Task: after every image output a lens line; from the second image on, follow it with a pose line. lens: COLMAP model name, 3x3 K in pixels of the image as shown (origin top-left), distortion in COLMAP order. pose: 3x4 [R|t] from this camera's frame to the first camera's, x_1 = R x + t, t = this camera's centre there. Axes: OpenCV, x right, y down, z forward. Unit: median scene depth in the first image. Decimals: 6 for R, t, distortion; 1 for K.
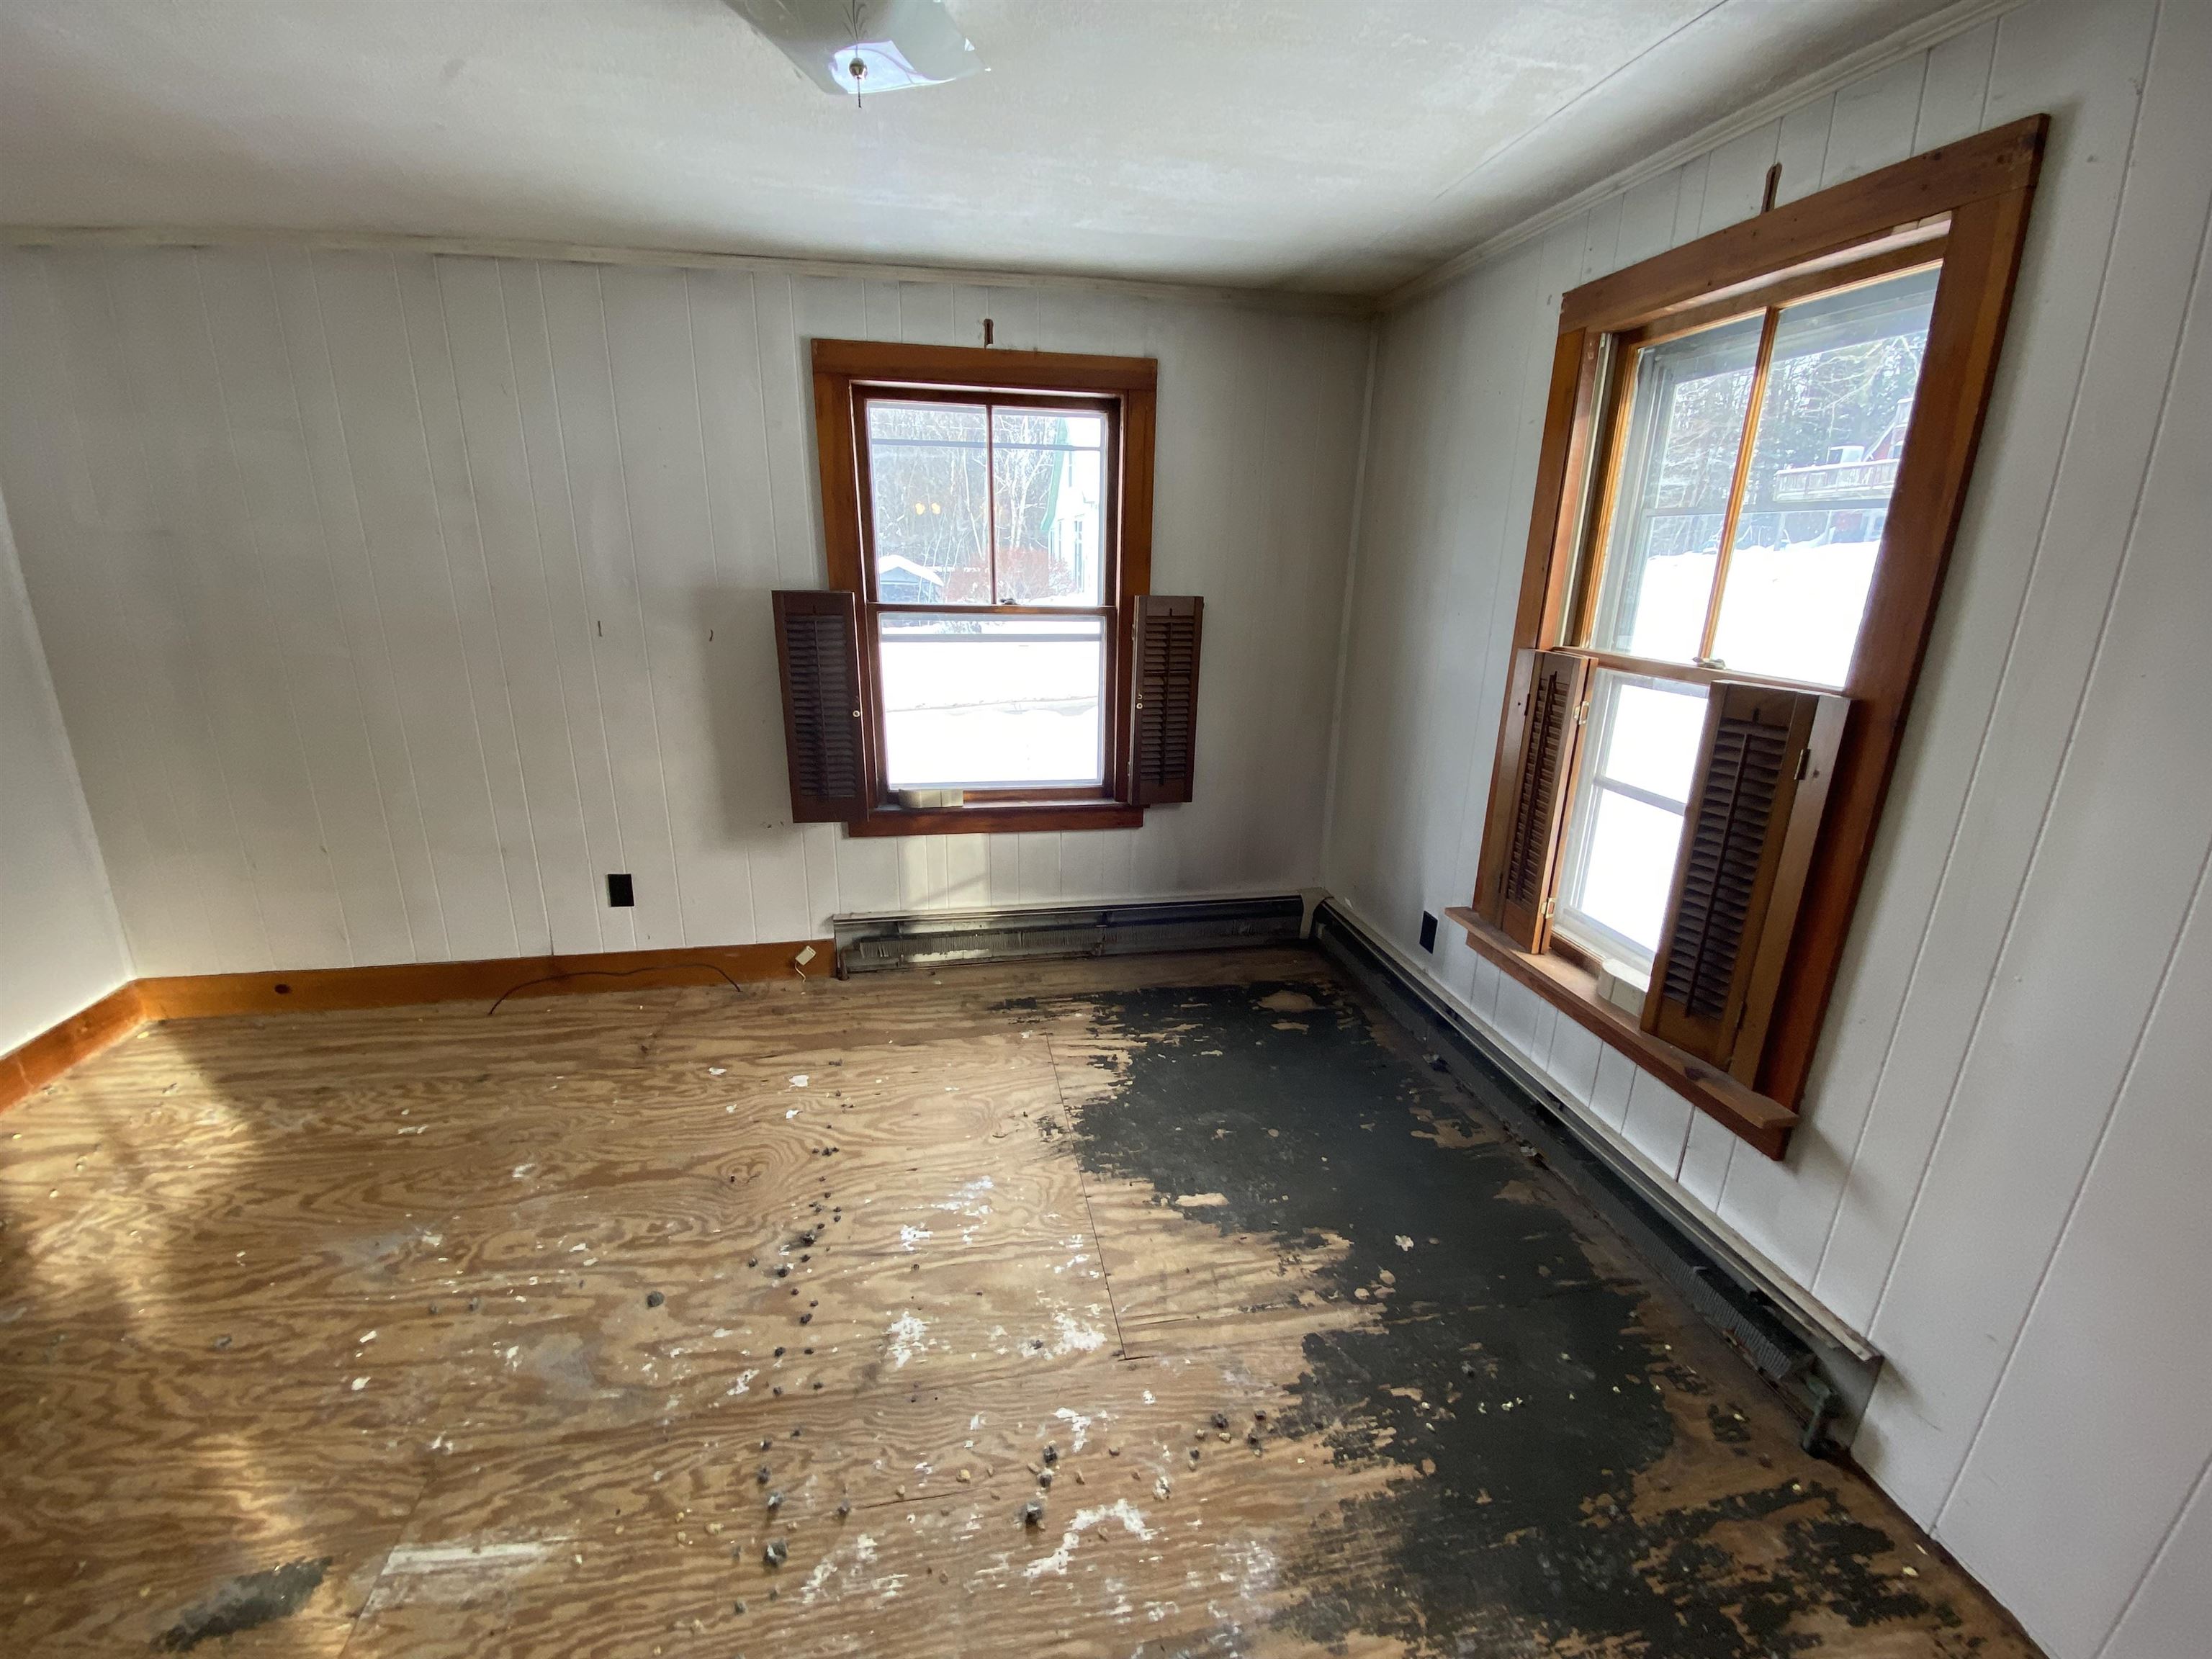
lens RADIAL K [[880.0, 0, 1099.8], [0, 880.0, 833.8], [0, 0, 1]] dist [0.013513, -0.013592]
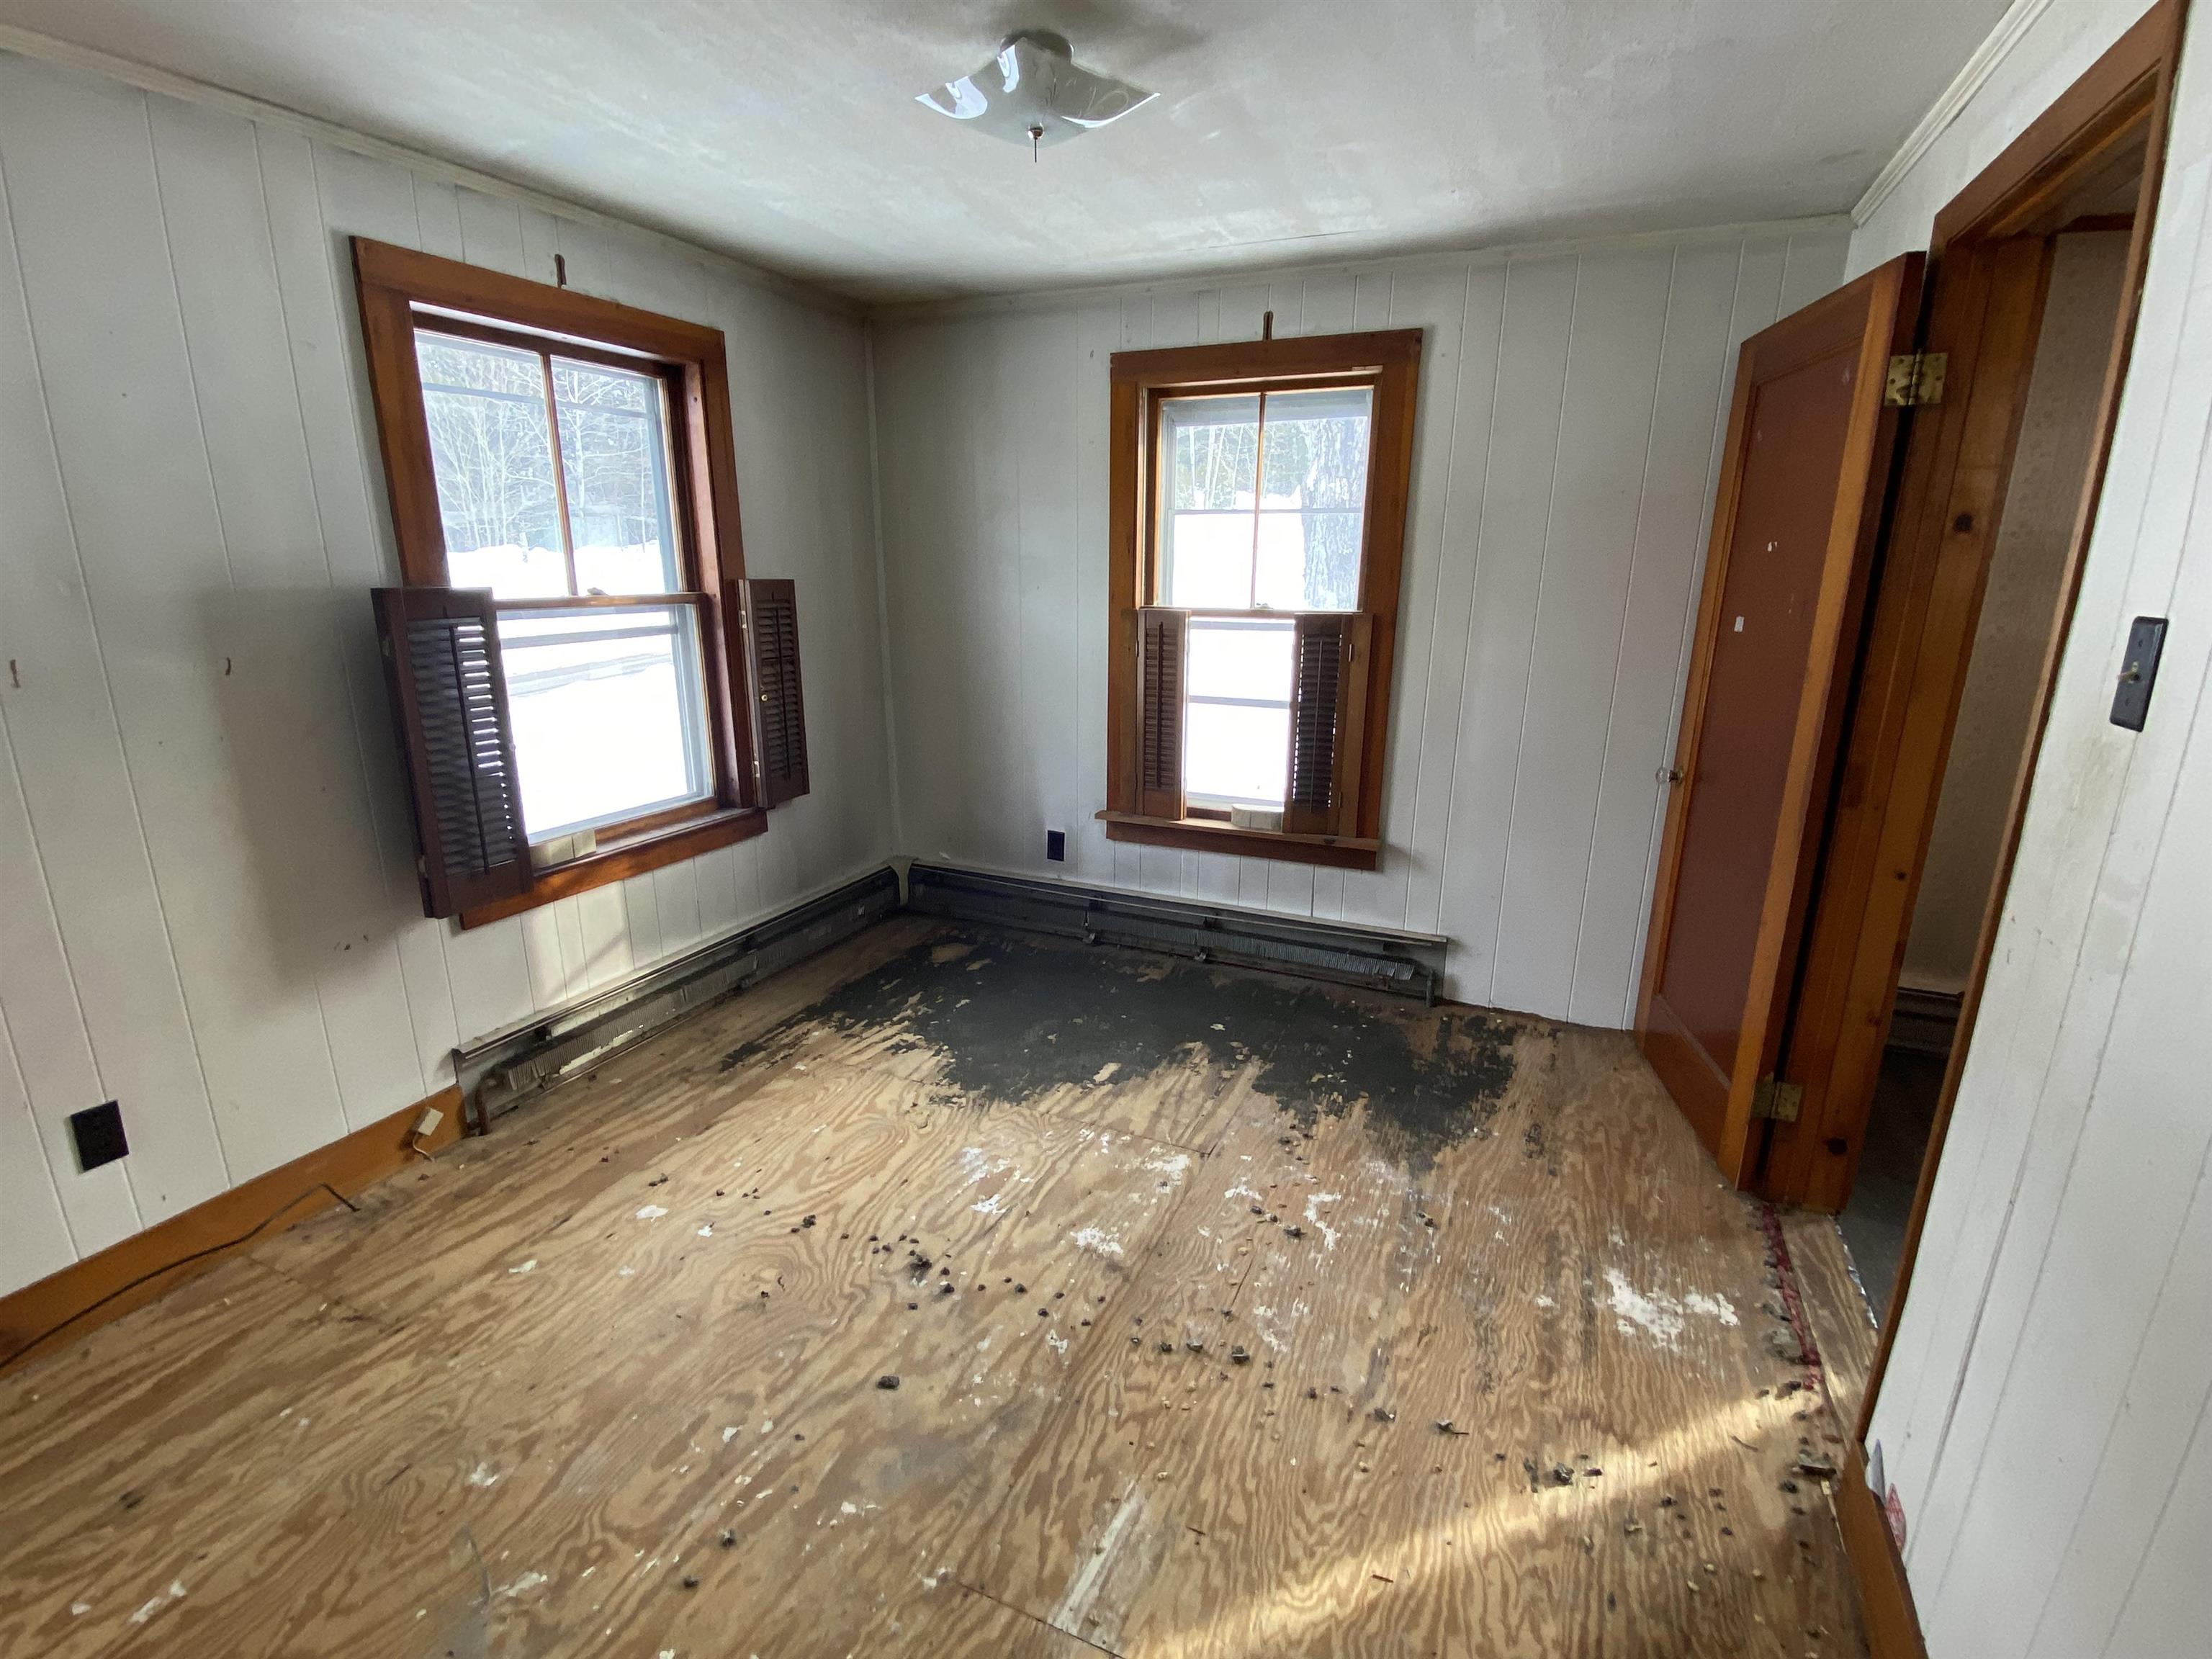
lens RADIAL K [[1008.0, 0, 1102.3], [0, 1008.0, 821.6], [0, 0, 1]] dist [0.053590, -0.043532]
pose [[0.571810, -0.220023, 0.790331, -0.741190], [0.257556, 0.962804, 0.081695, -0.017701], [-0.778909, 0.156841, 0.607209, 0.105469]]
